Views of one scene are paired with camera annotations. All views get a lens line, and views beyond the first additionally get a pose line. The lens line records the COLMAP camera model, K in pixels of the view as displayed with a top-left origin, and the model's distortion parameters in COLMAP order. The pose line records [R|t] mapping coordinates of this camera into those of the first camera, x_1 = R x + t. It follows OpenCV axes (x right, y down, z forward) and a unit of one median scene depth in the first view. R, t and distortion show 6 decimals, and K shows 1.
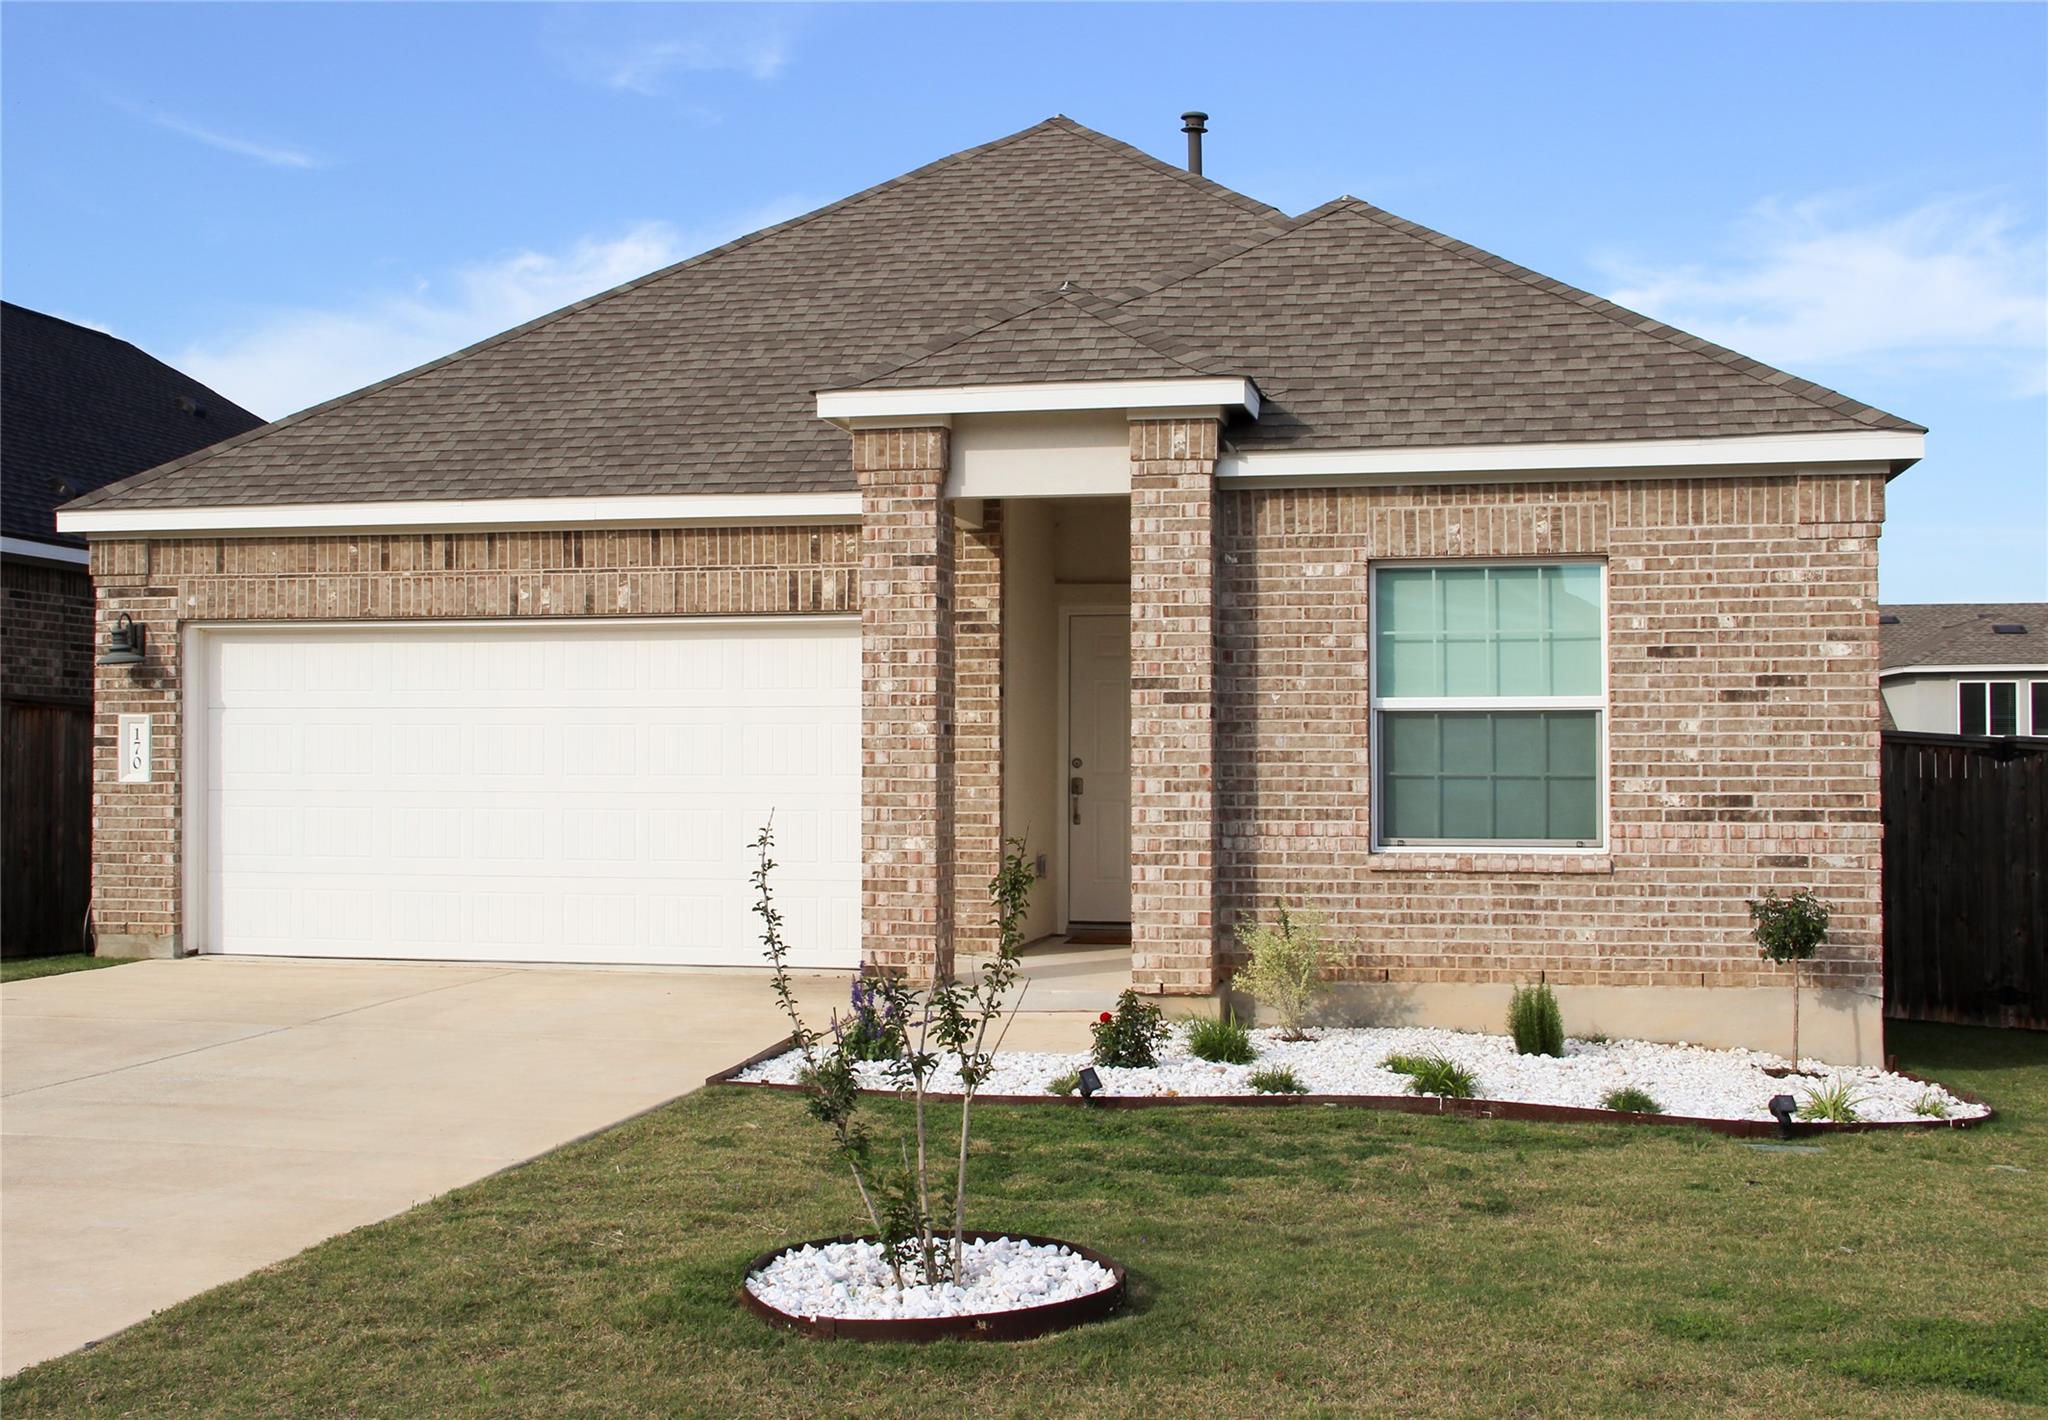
lens RADIAL K [[2431.6, 0, 1013.0], [0, 2431.6, 704.6], [0, 0, 1]] dist [-0.014746, 0.000000]
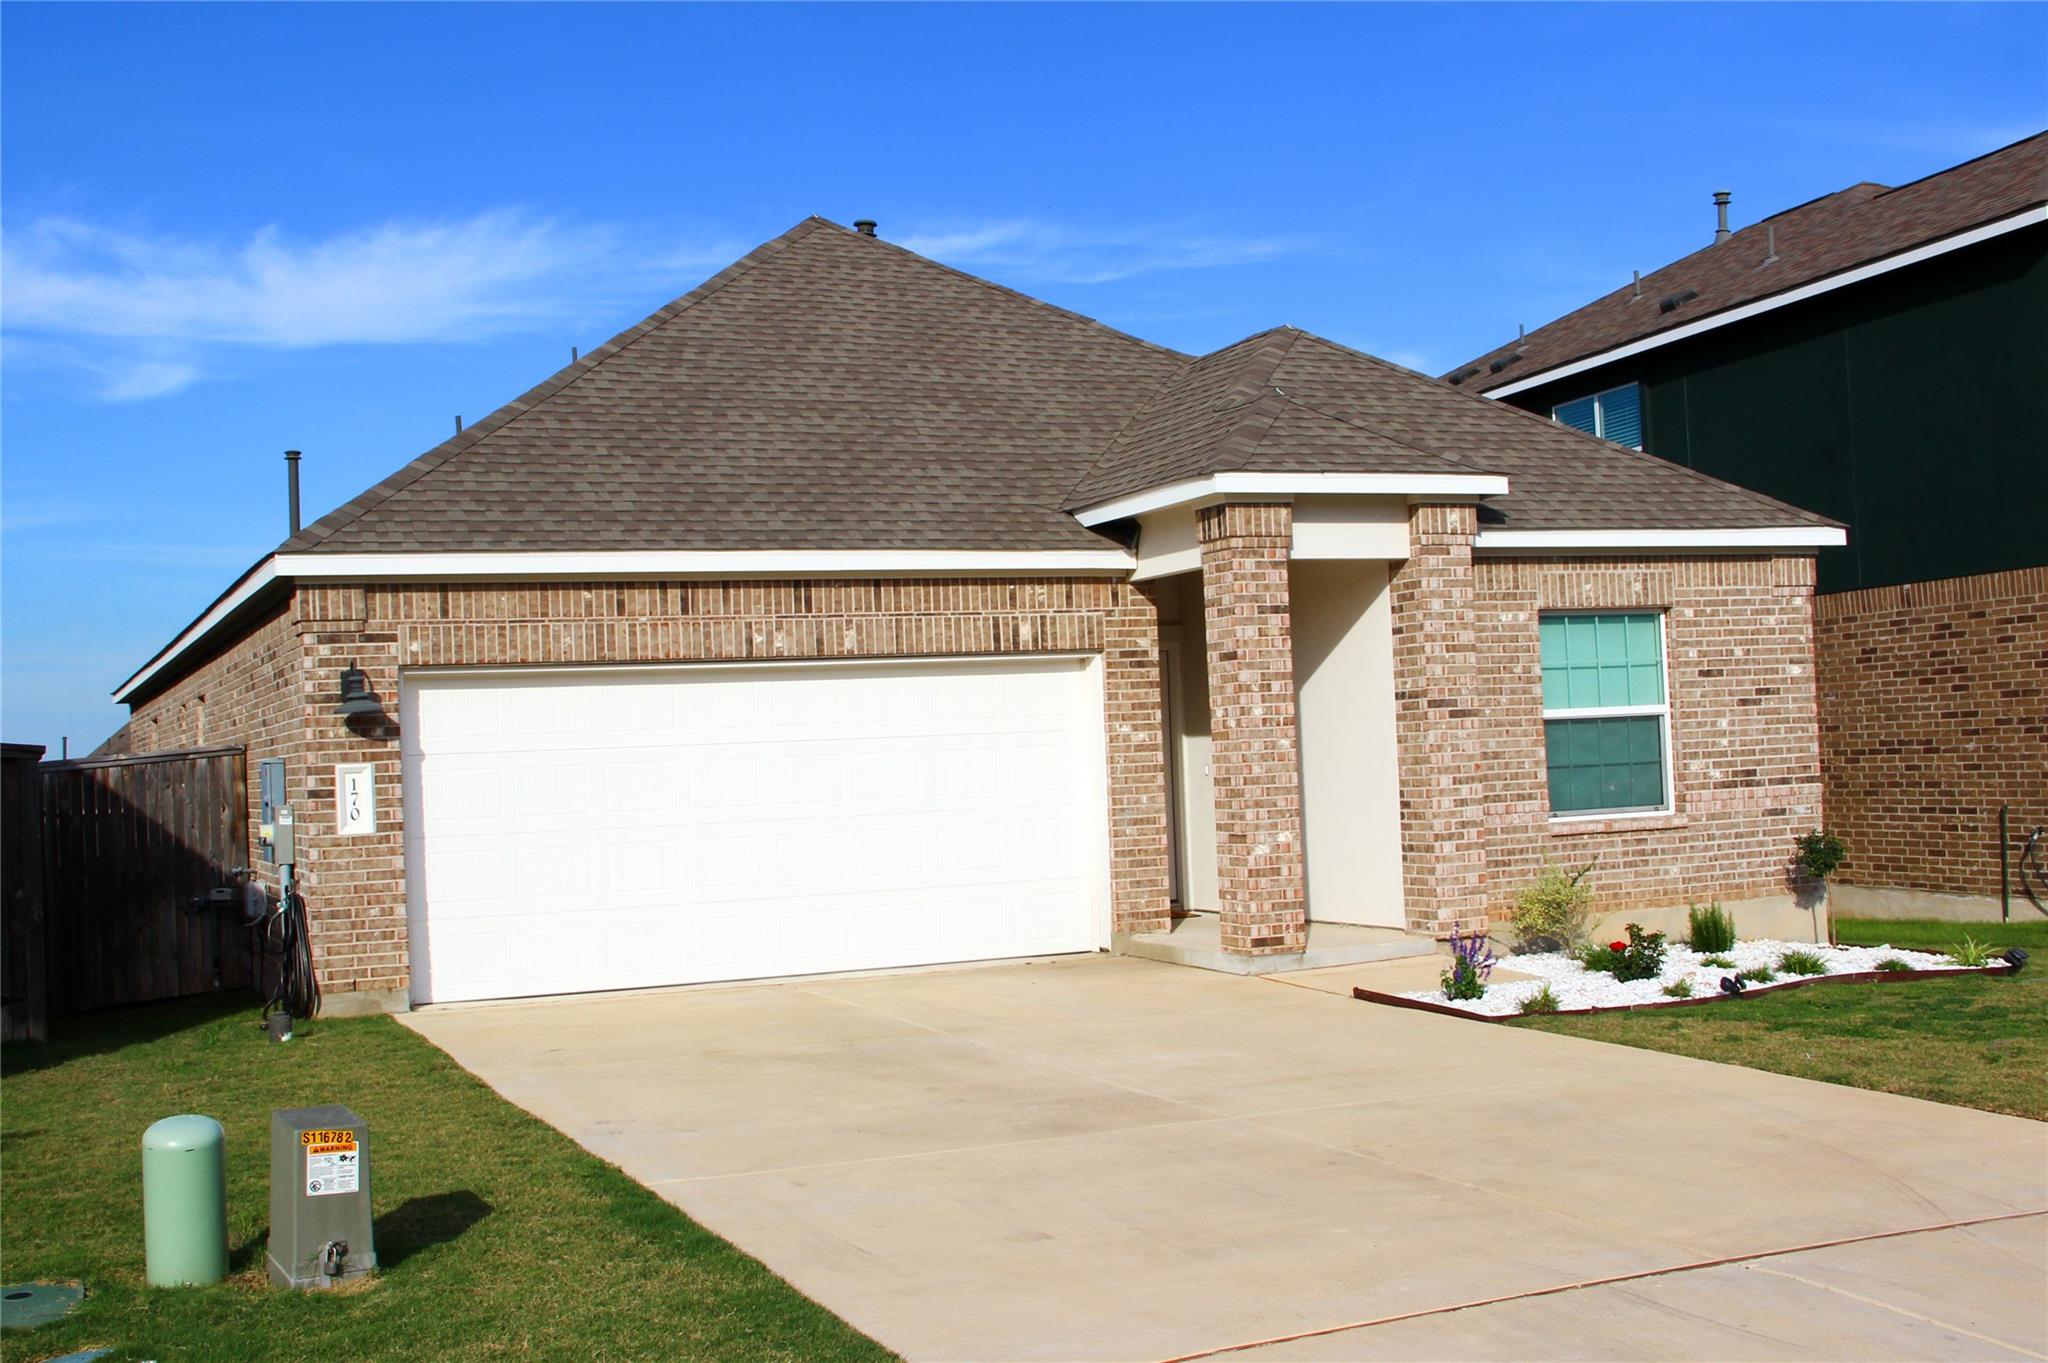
lens RADIAL K [[2251.9, 0, 1024.8], [0, 2251.9, 688.1], [0, 0, 1]] dist [-0.045036, 0.000000]
pose [[0.810024, -0.019342, 0.586077, -0.822206], [0.029965, 0.999515, -0.008428, -0.013187], [-0.585630, 0.024389, 0.810211, 0.143325]]
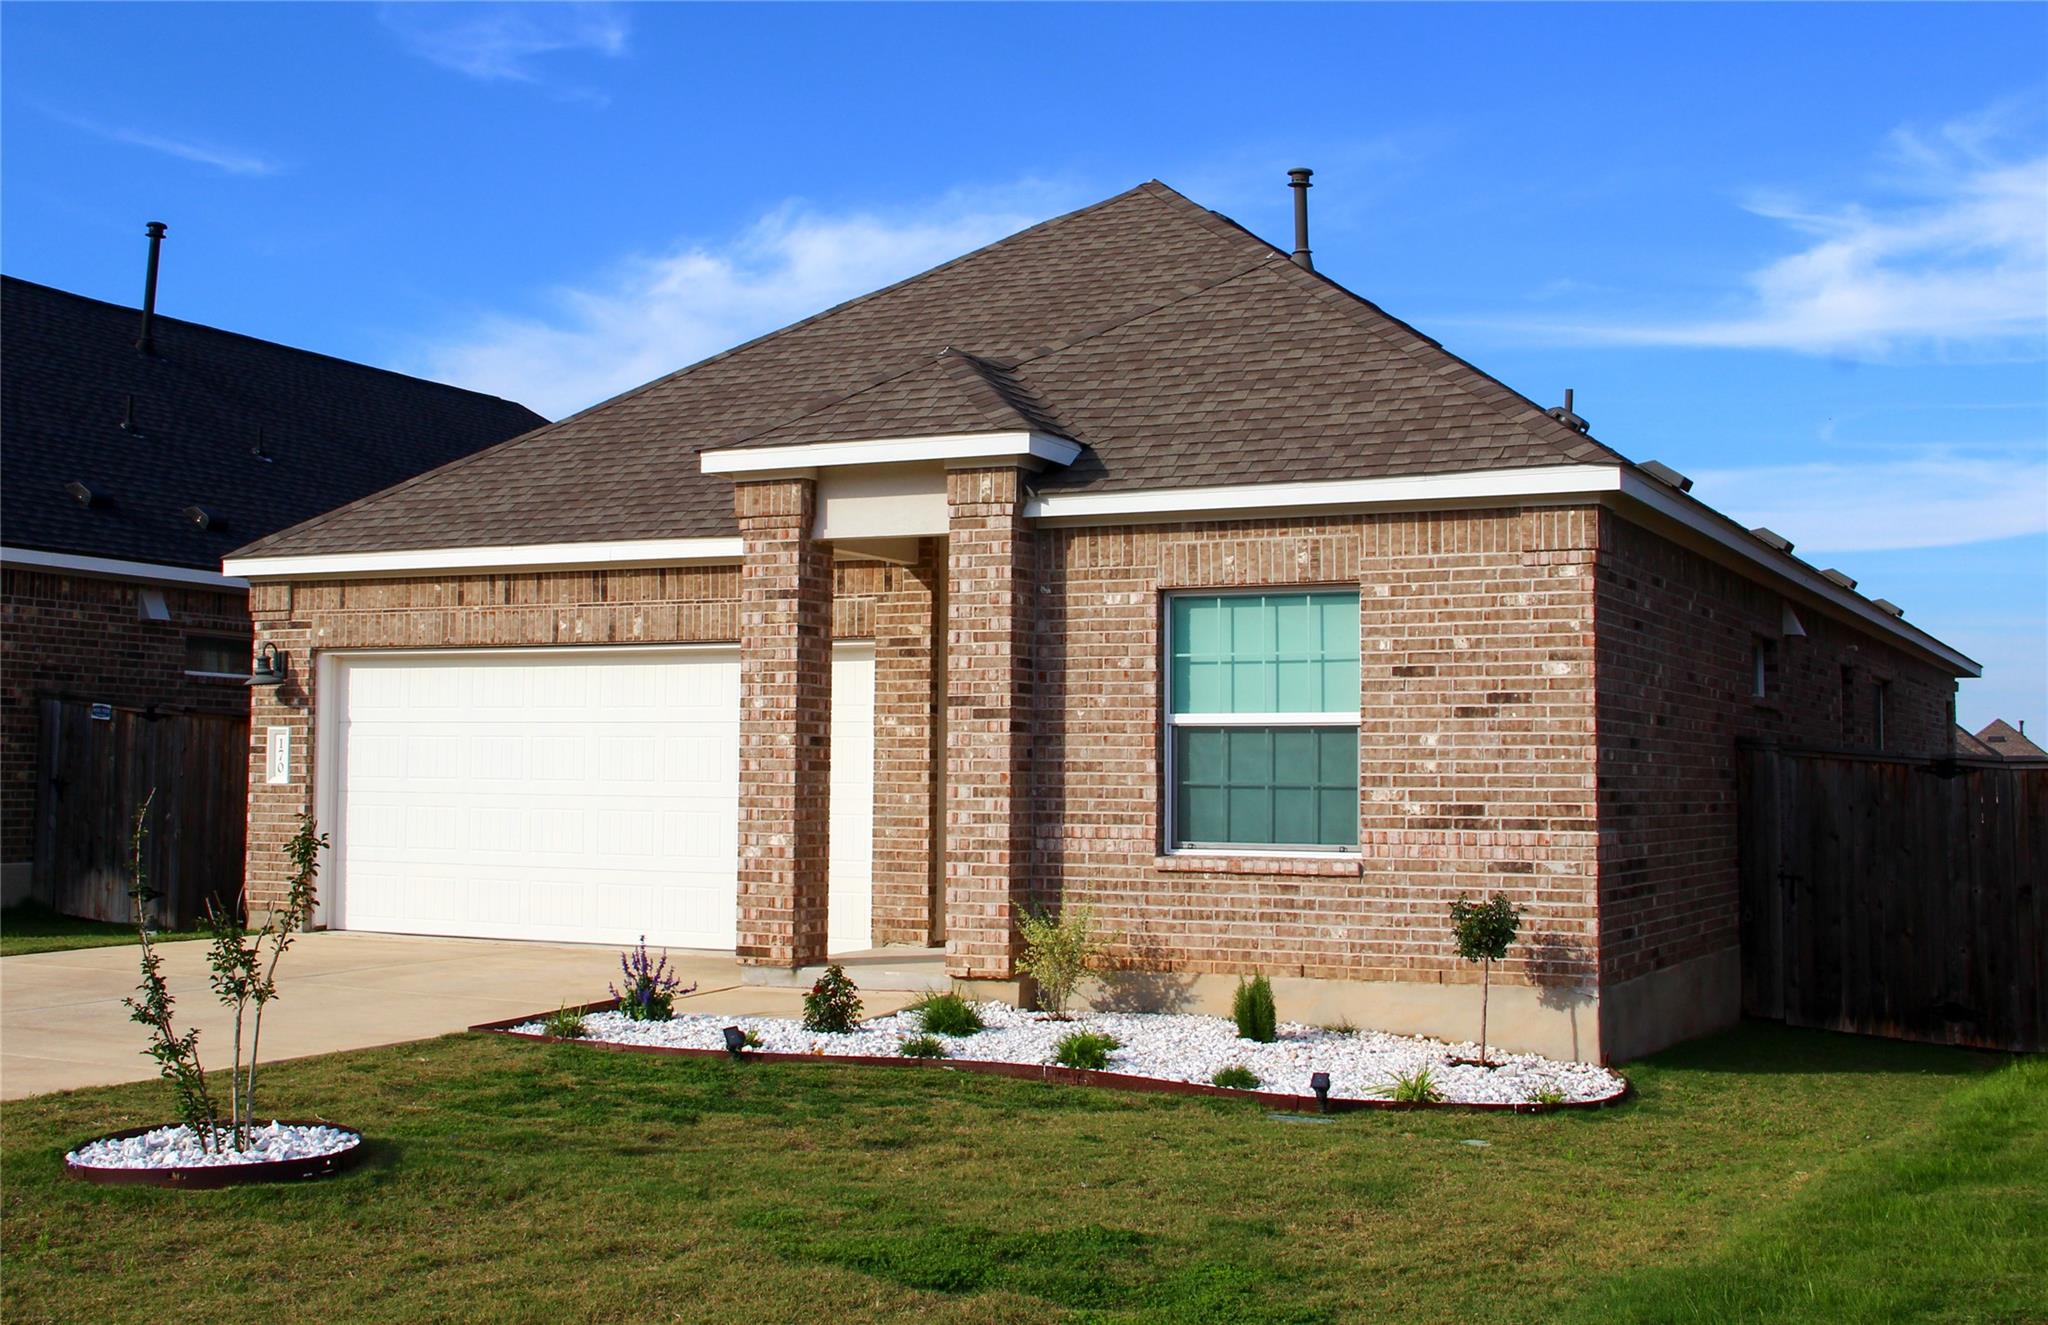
lens RADIAL K [[2425.8, 0, 1017.3], [0, 2425.8, 586.3], [0, 0, 1]] dist [-0.036520, 0.000000]
pose [[0.969190, -0.011658, -0.246037, 0.352610], [-0.002573, 0.998346, -0.057439, 0.002793], [0.246300, 0.056303, 0.967557, -0.086779]]
